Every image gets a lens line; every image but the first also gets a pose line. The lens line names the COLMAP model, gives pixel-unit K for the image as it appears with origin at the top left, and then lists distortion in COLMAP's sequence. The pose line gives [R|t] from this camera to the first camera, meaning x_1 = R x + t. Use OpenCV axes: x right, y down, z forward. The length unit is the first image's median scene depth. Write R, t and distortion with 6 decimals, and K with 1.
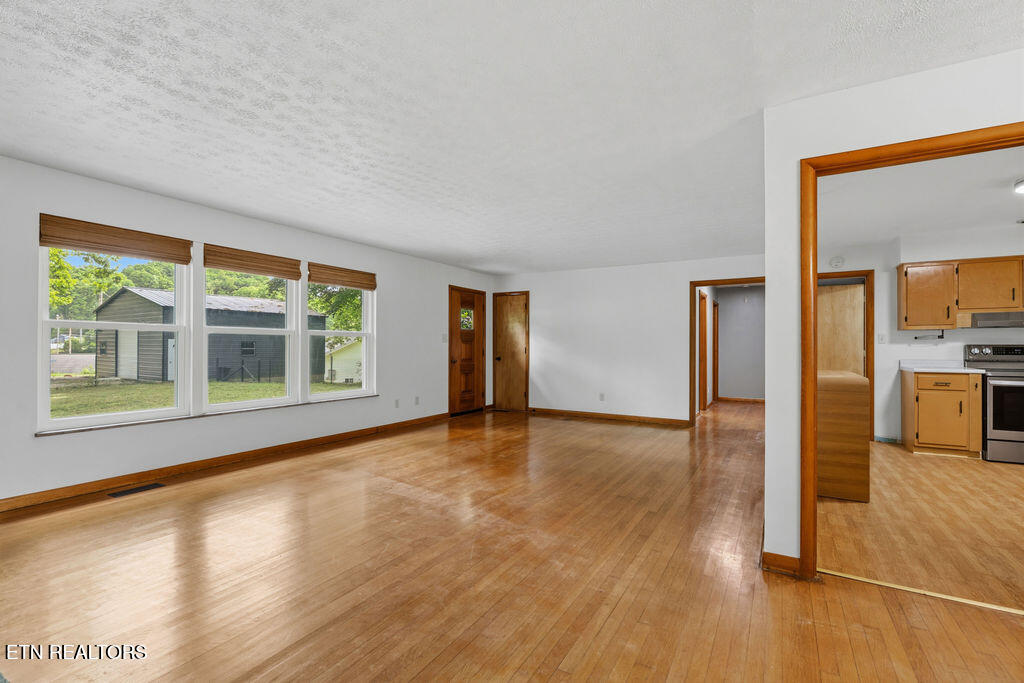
lens RADIAL K [[467.0, 0, 506.7], [0, 467.0, 346.0], [0, 0, 1]] dist [-0.000551, 0.000619]
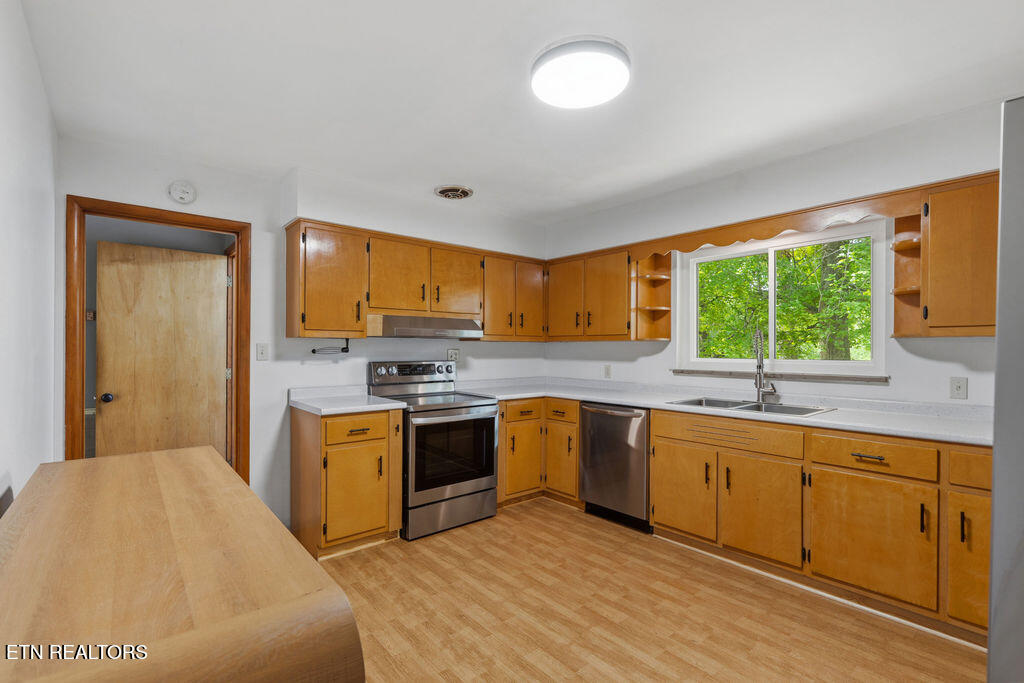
lens RADIAL K [[467.0, 0, 506.7], [0, 467.0, 346.0], [0, 0, 1]] dist [-0.000551, 0.000619]
pose [[0.335764, 0.006256, 0.941925, 0.421245], [-0.007507, 0.999964, -0.003965, -0.024547], [-0.941916, -0.005740, 0.335799, 0.600862]]
